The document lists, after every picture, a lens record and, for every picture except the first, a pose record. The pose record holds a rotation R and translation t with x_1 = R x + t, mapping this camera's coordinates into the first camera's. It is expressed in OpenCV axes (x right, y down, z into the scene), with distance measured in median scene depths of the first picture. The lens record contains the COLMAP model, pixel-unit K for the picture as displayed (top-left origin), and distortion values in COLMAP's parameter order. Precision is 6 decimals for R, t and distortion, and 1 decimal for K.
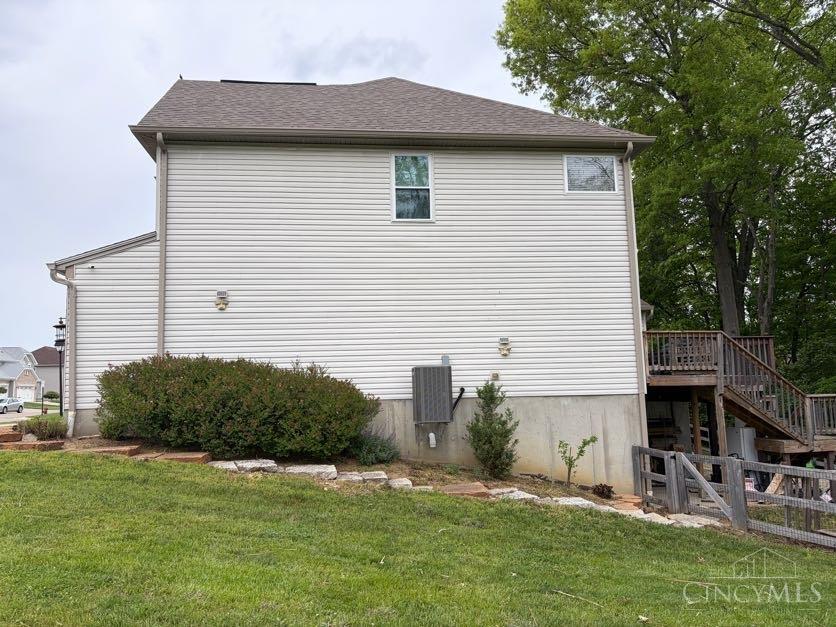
lens RADIAL K [[635.6, 0, 418.0], [0, 635.6, 312.7], [0, 0, 1]] dist [0.036810, -0.028772]
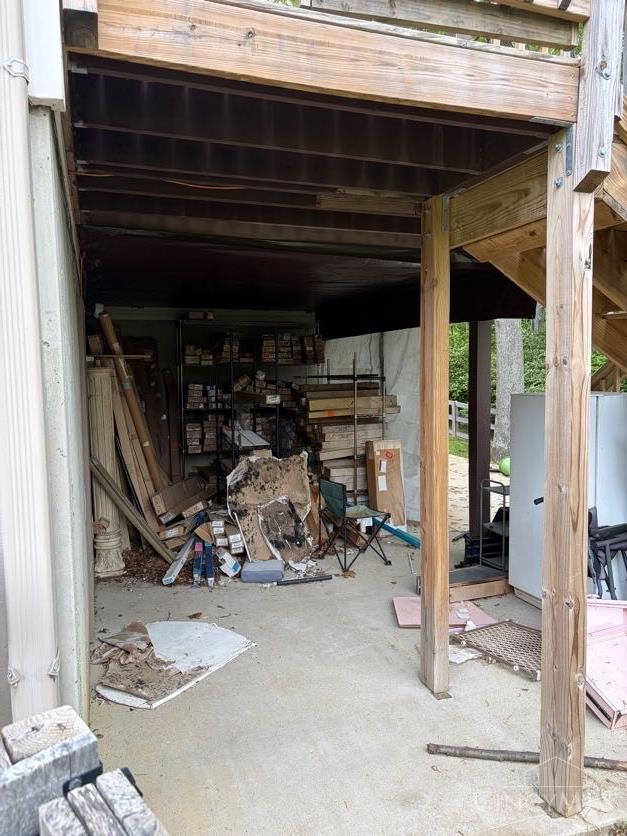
lens RADIAL K [[635.6, 0, 313.9], [0, 635.6, 417.8], [0, 0, 1]] dist [0.036810, -0.028772]
pose [[0.977650, -0.008311, 0.210075, 0.341020], [-0.033969, 0.979845, 0.196852, 0.143584], [-0.207477, -0.199588, 0.957663, 0.779292]]
